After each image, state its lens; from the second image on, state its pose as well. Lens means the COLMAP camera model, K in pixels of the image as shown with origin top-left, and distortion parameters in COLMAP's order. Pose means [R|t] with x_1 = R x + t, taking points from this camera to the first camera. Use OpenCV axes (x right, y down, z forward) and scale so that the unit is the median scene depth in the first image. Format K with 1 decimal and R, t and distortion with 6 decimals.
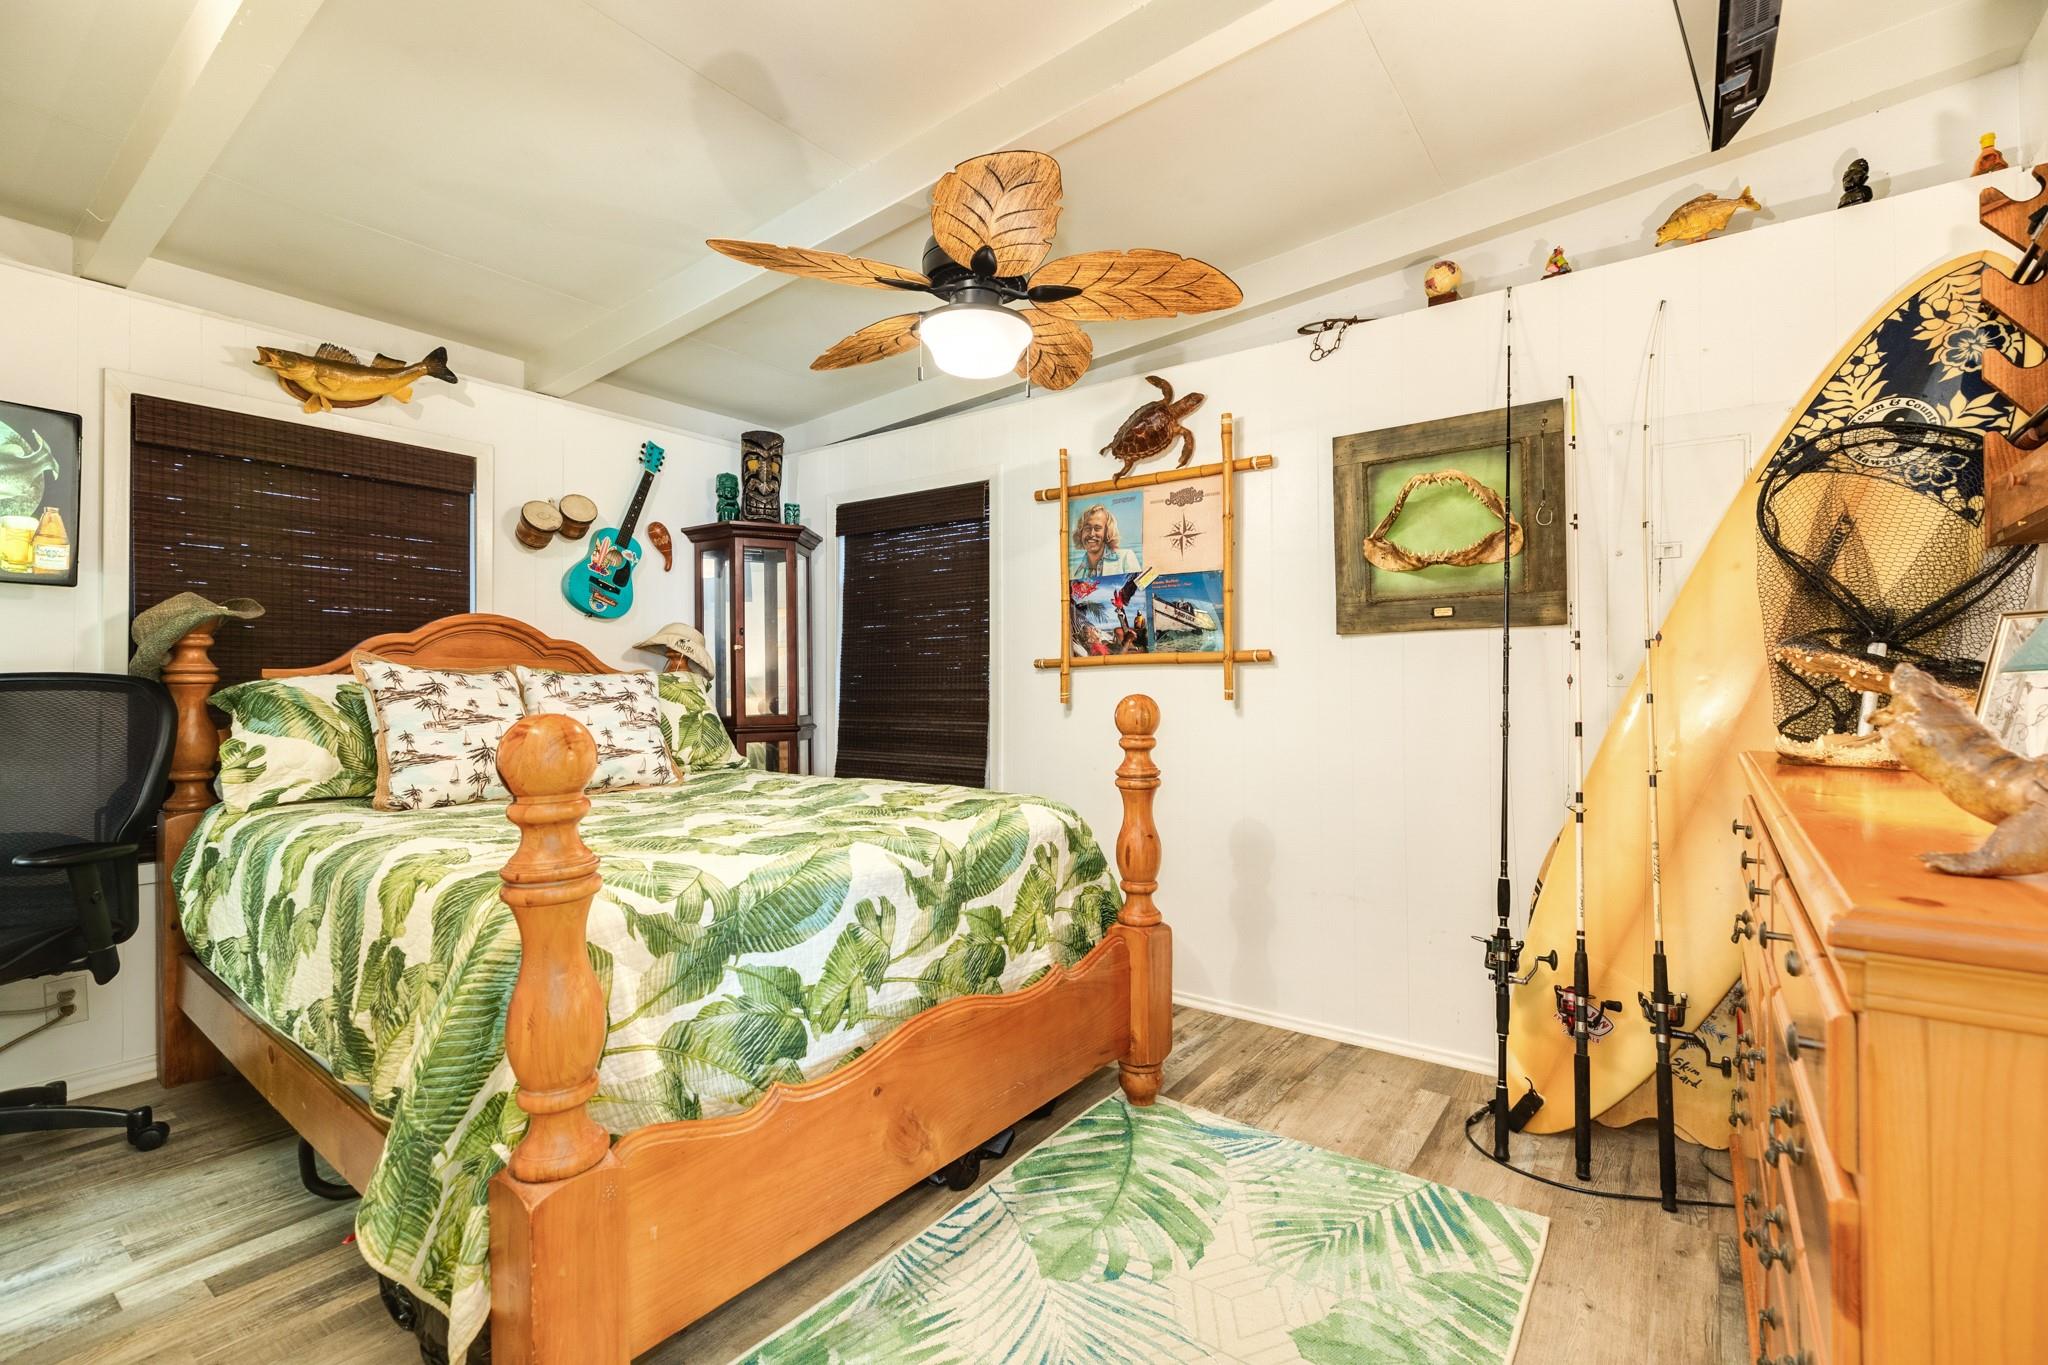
lens RADIAL K [[911.9, 0, 1019.2], [0, 911.9, 683.7], [0, 0, 1]] dist [0.001401, 0.000589]
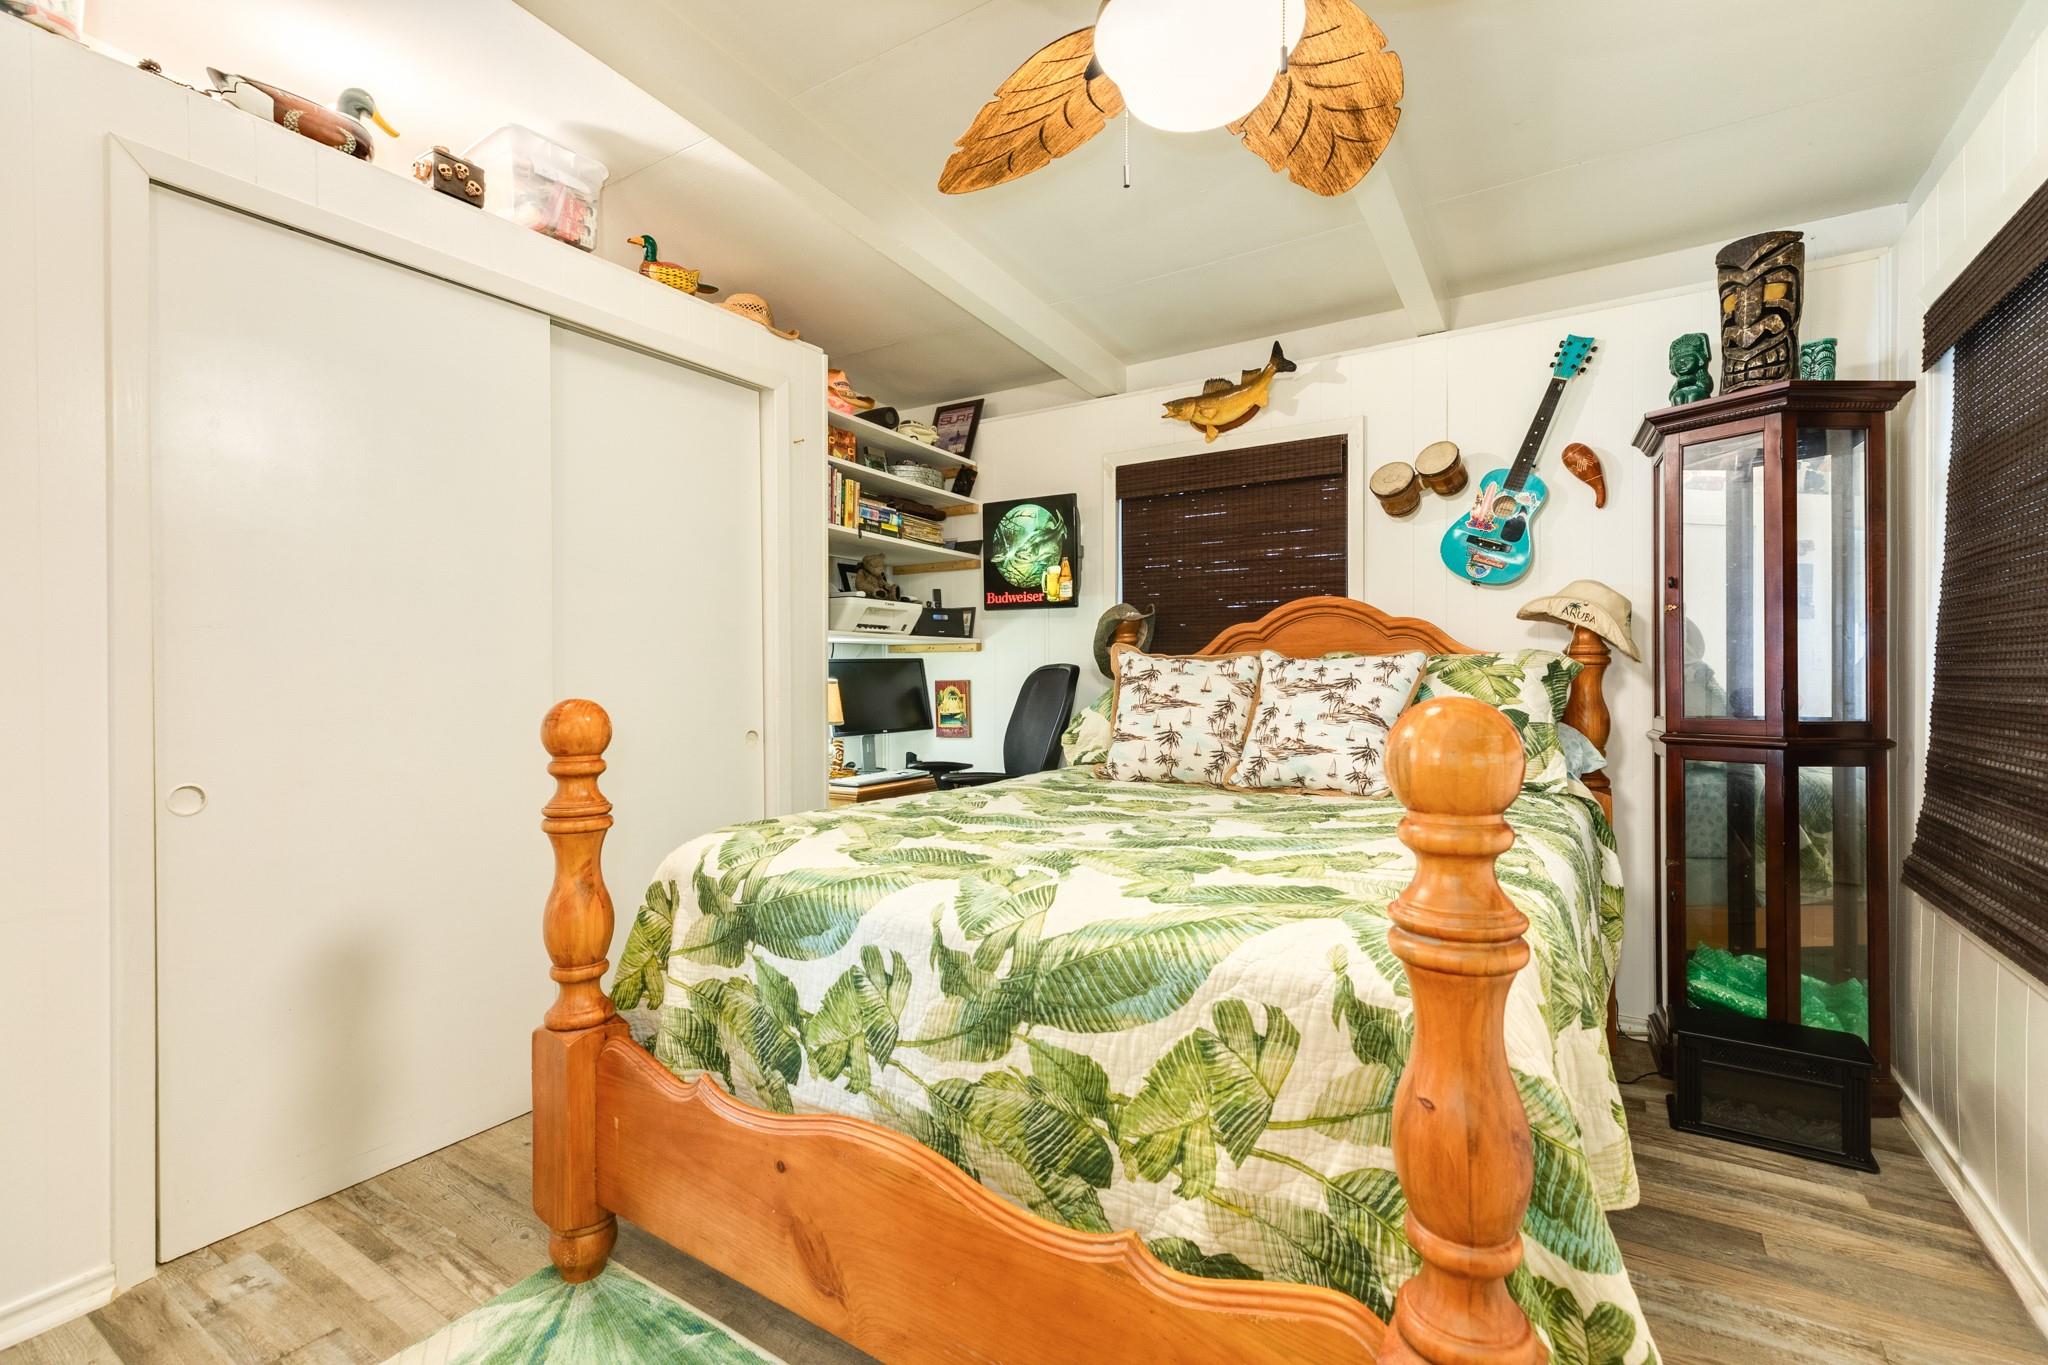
lens RADIAL K [[911.9, 0, 1018.6], [0, 911.9, 678.5], [0, 0, 1]] dist [0.001401, 0.000589]
pose [[0.068698, 0.007469, -0.997610, 0.450313], [0.010402, 0.999912, 0.008202, -0.000990], [0.997583, -0.010940, 0.068614, 0.765823]]
